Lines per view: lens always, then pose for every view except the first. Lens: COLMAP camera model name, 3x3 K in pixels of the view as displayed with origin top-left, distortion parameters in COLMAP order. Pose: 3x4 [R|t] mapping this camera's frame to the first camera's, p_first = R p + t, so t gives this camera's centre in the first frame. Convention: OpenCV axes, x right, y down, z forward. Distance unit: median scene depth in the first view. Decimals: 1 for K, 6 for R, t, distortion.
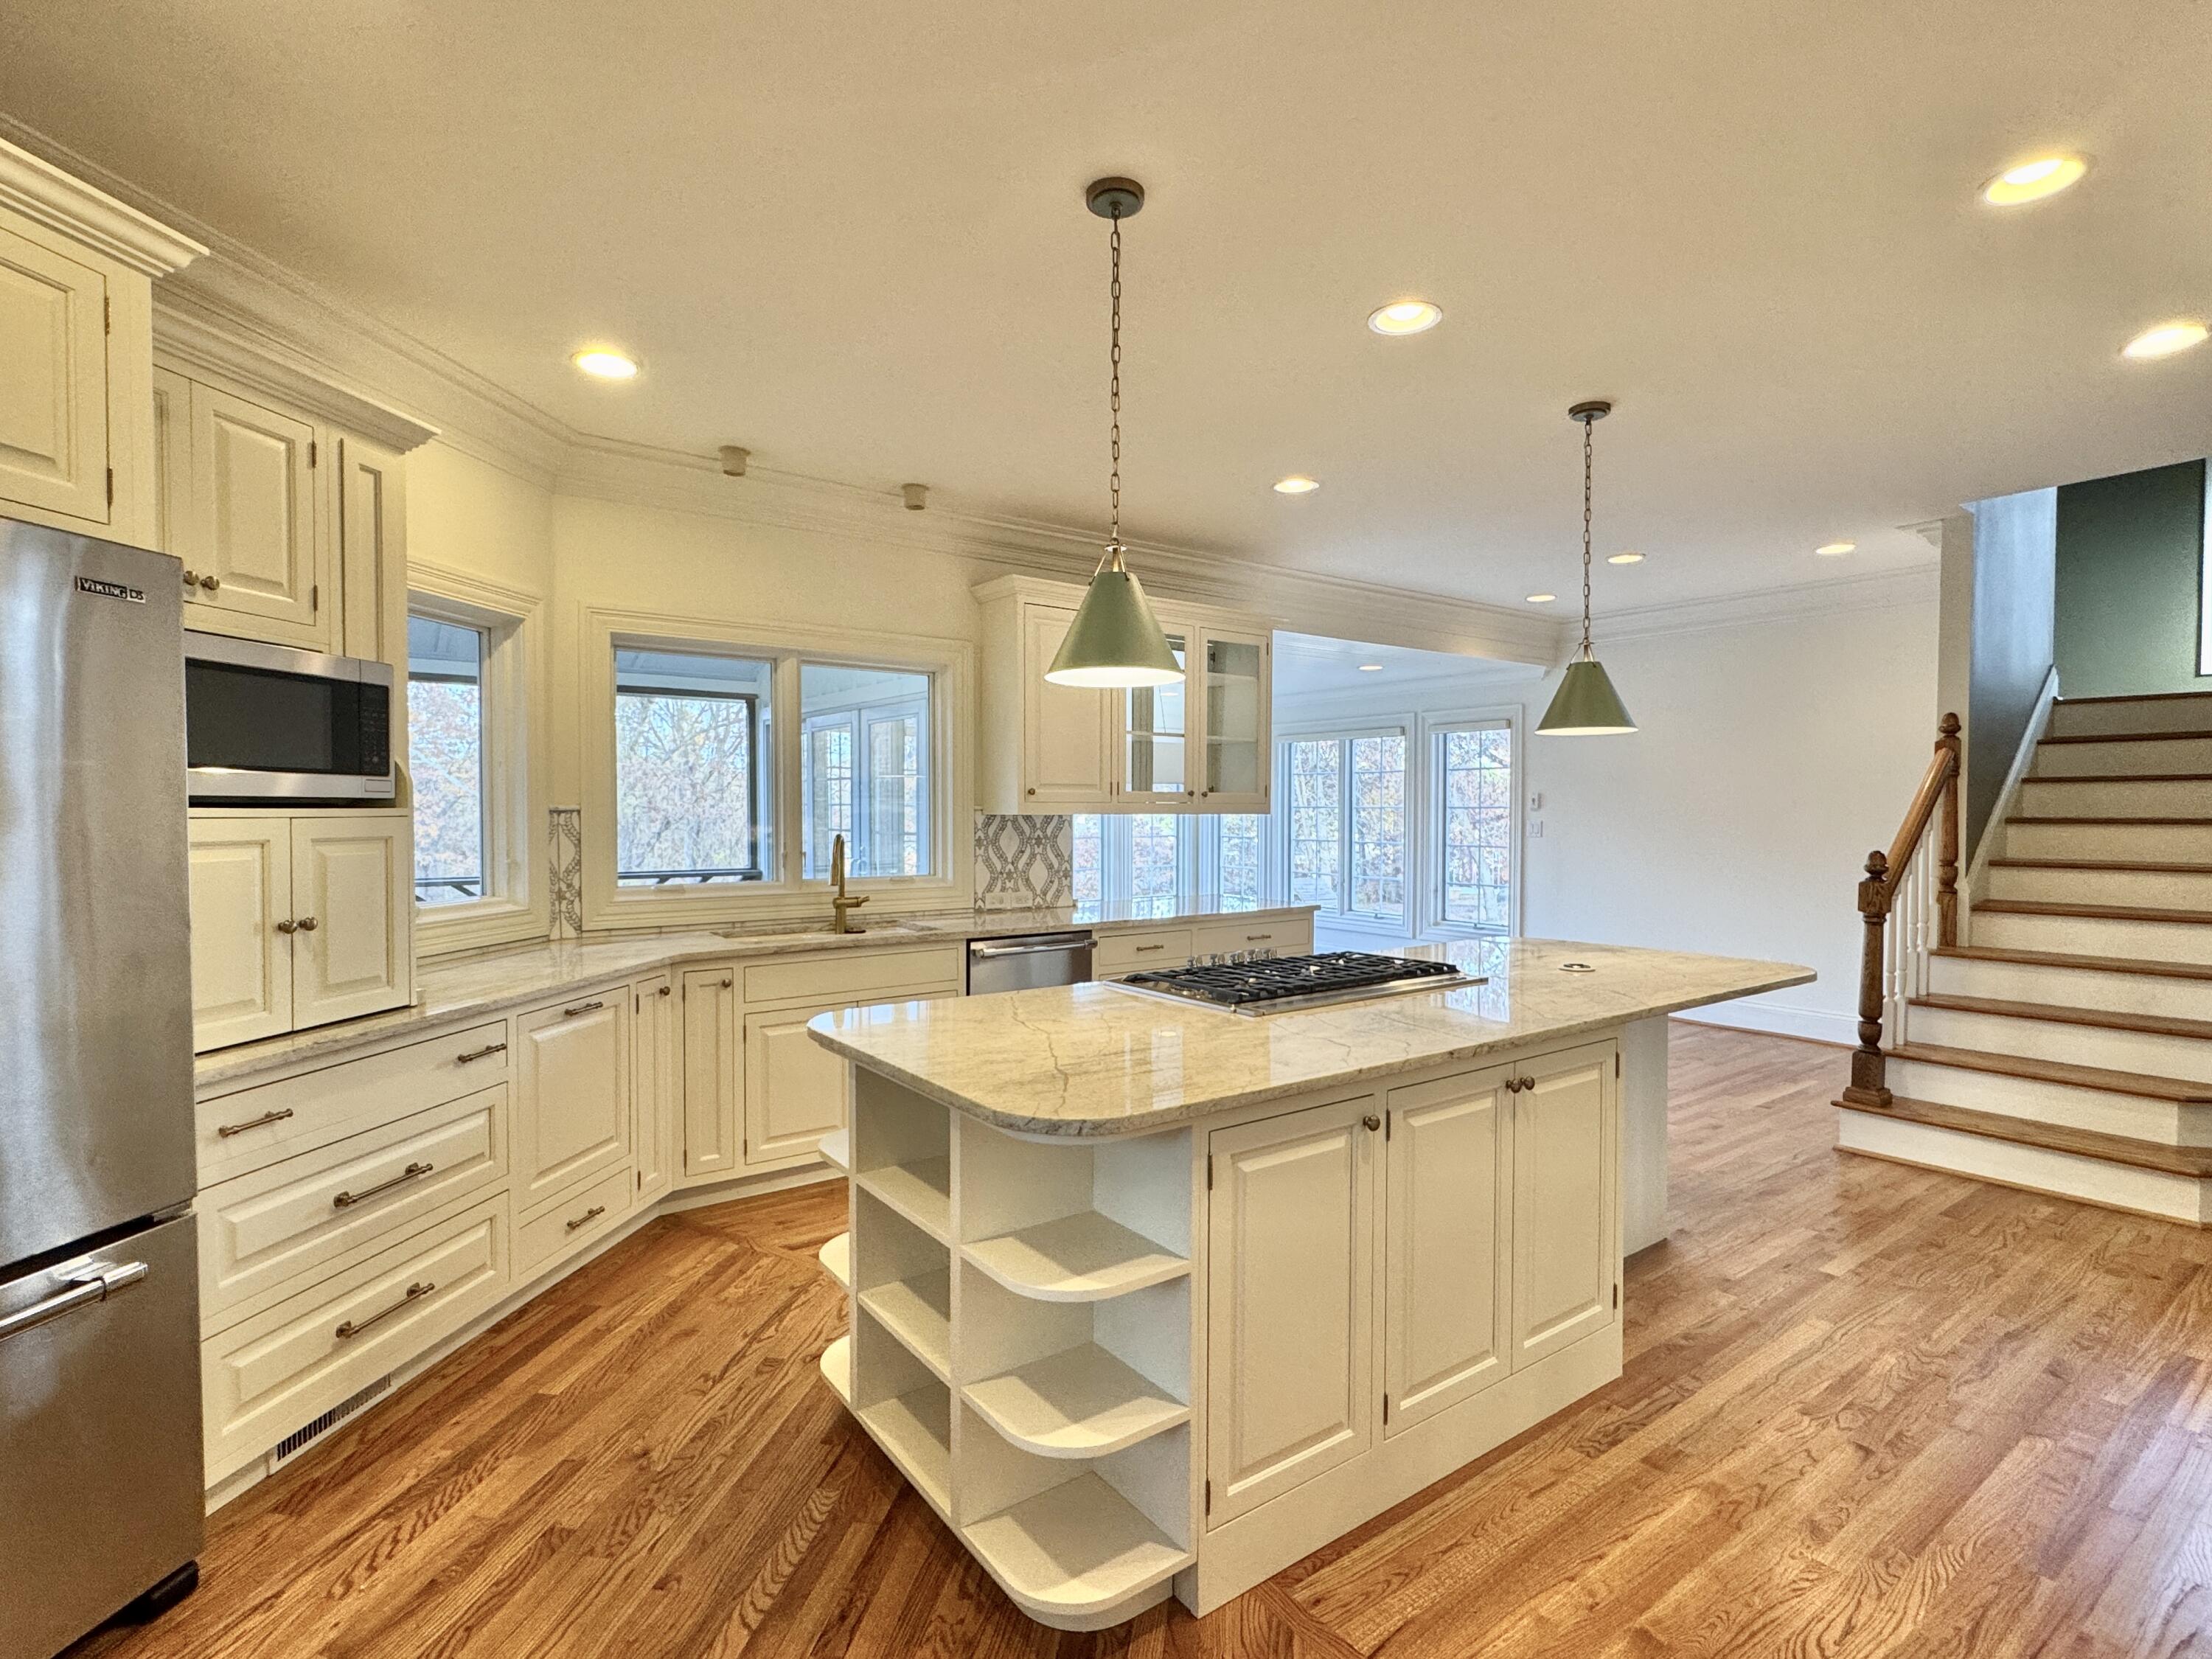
lens RADIAL K [[1077.8, 0, 1106.0], [0, 1077.8, 829.5], [0, 0, 1]] dist [0.000769, 0.000116]
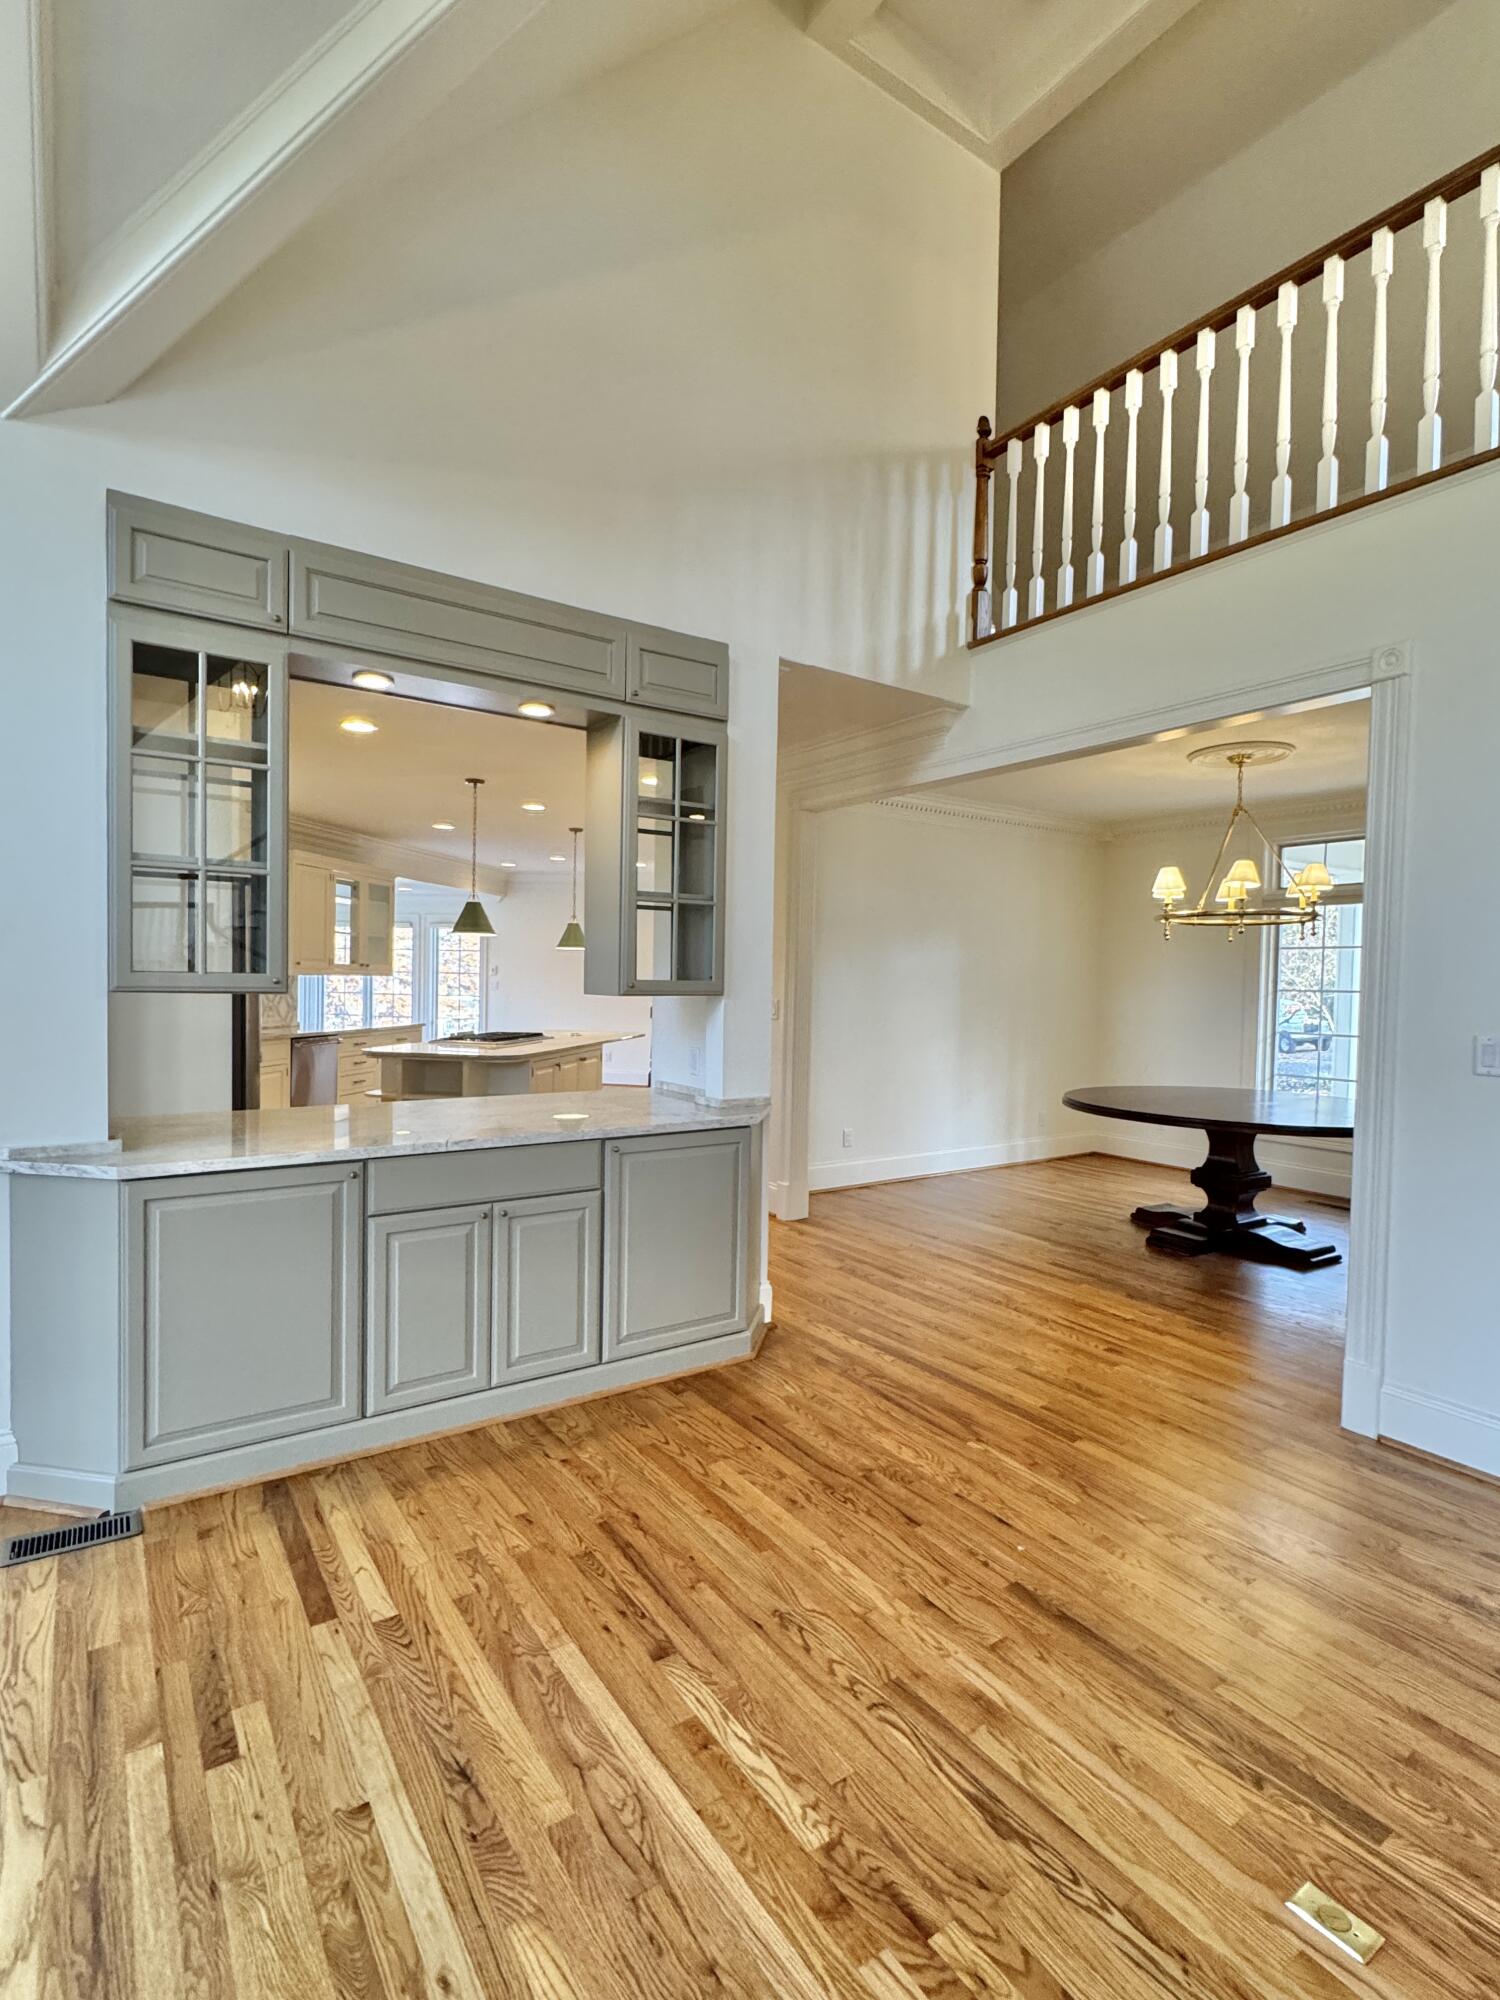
lens RADIAL K [[974.5, 0, 753.3], [0, 974.5, 1004.3], [0, 0, 1]] dist [0.000769, 0.000116]
pose [[0.731010, -0.003057, 0.682360, -0.816801], [-0.008776, 0.999865, 0.013882, 0.008293], [-0.682311, -0.016136, 0.730884, -0.974971]]
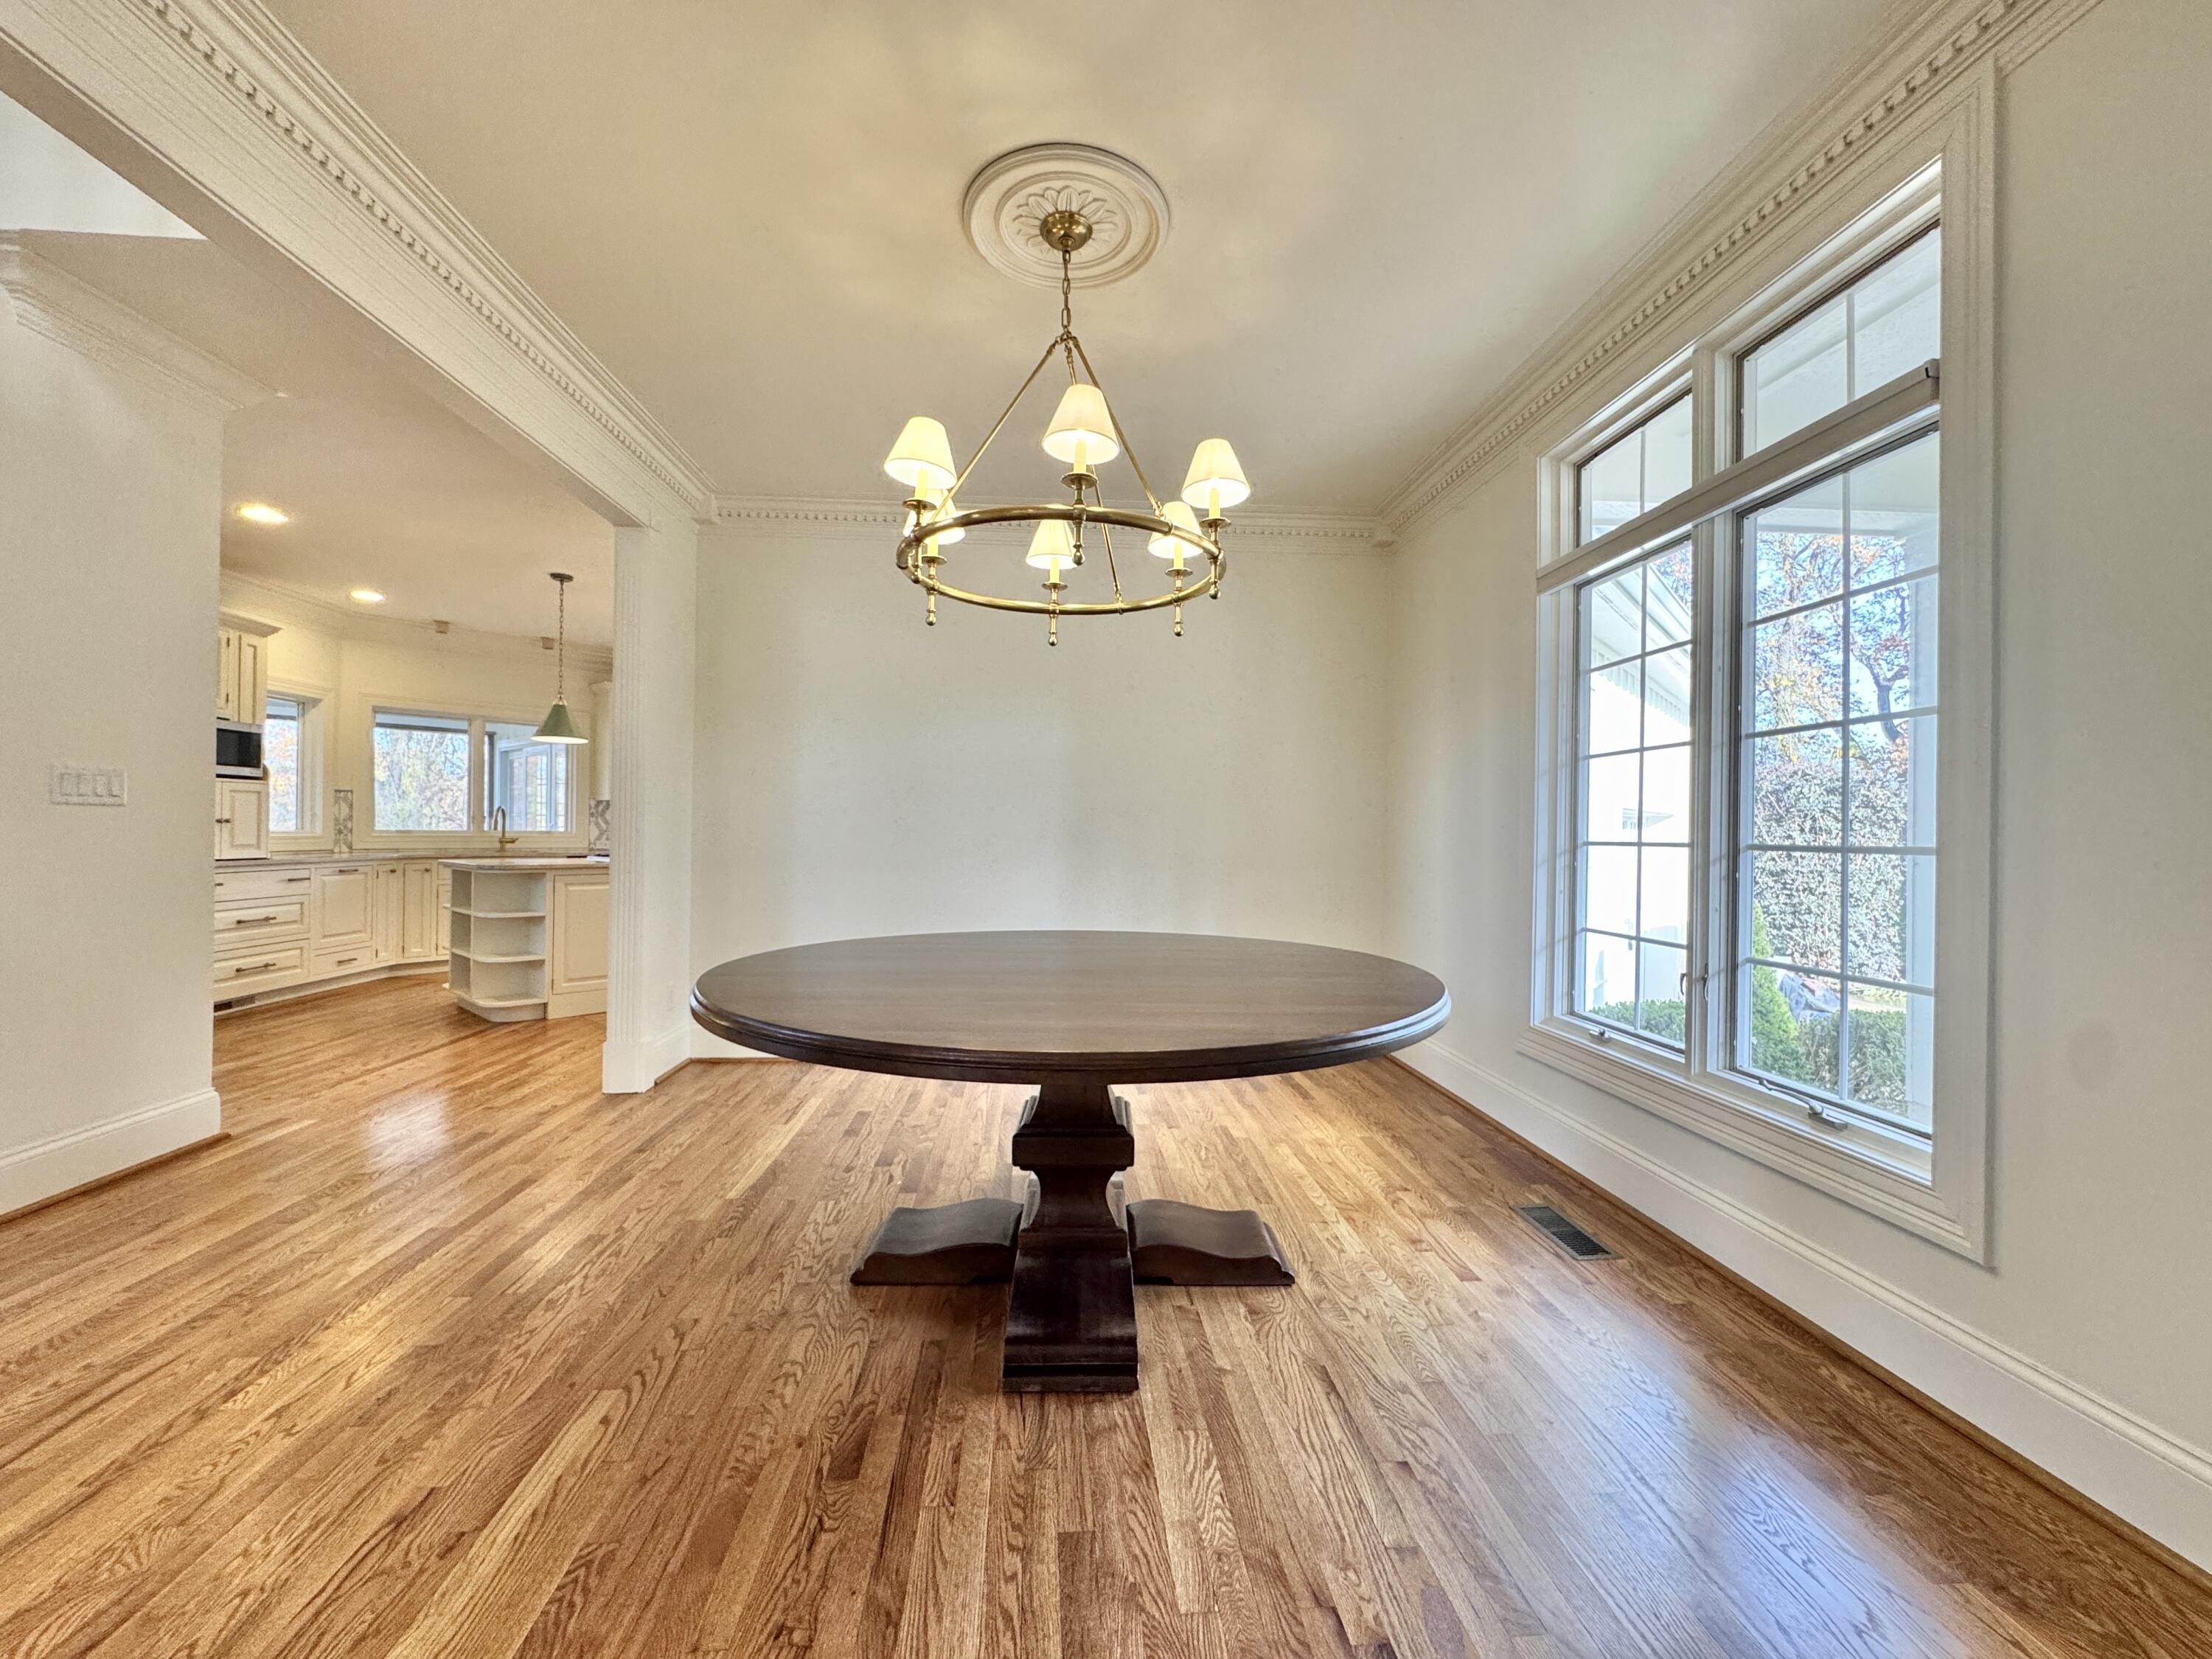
lens RADIAL K [[889.8, 0, 1102.9], [0, 889.8, 824.9], [0, 0, 1]] dist [-0.000357, -0.000027]
pose [[0.974452, 0.009815, 0.224379, 0.546646], [-0.004298, 0.999677, -0.025061, 0.086551], [-0.224553, 0.023457, 0.974180, -1.009818]]
